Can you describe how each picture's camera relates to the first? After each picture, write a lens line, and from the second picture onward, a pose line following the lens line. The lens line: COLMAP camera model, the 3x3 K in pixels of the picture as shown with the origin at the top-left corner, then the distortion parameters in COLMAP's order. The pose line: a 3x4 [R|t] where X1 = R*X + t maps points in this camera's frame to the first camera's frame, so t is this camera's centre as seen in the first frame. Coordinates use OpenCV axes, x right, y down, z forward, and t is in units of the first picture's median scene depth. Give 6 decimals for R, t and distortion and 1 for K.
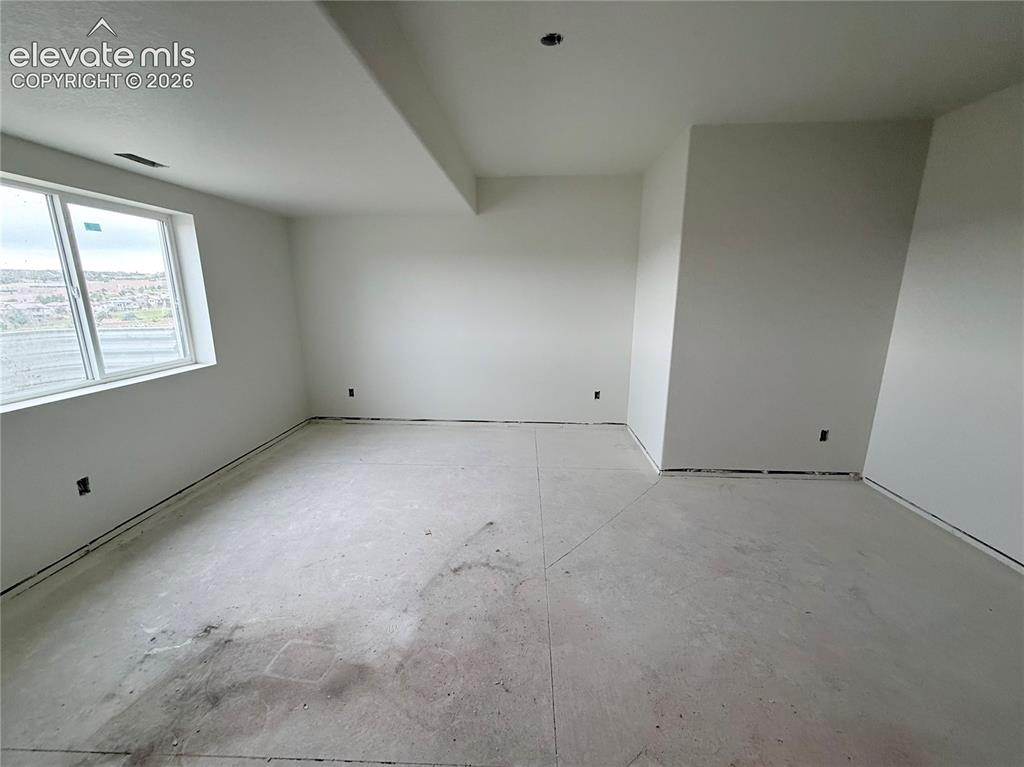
lens RADIAL K [[409.3, 0, 512.0], [0, 409.3, 383.5], [0, 0, 1]] dist [0.000161, -0.000009]
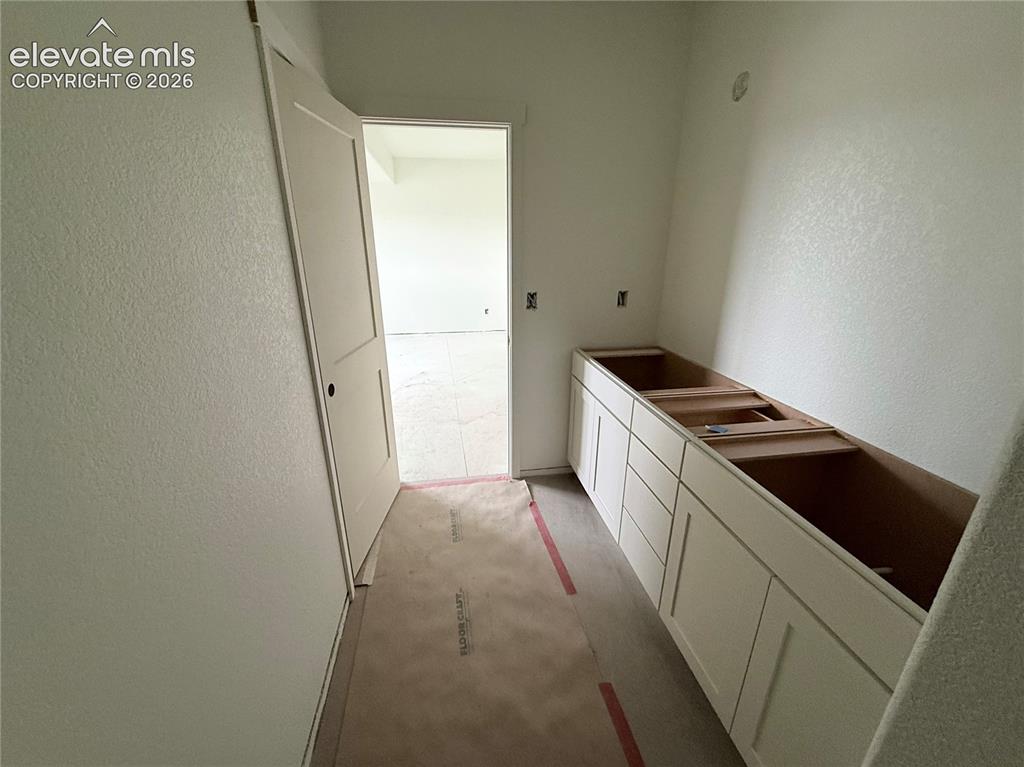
lens RADIAL K [[409.3, 0, 512.0], [0, 409.3, 383.5], [0, 0, 1]] dist [0.000161, -0.000009]
pose [[0.976785, -0.070871, 0.202157, -0.026310], [0.047755, 0.991981, 0.117020, 0.138208], [-0.208829, -0.104649, 0.972337, -0.582083]]
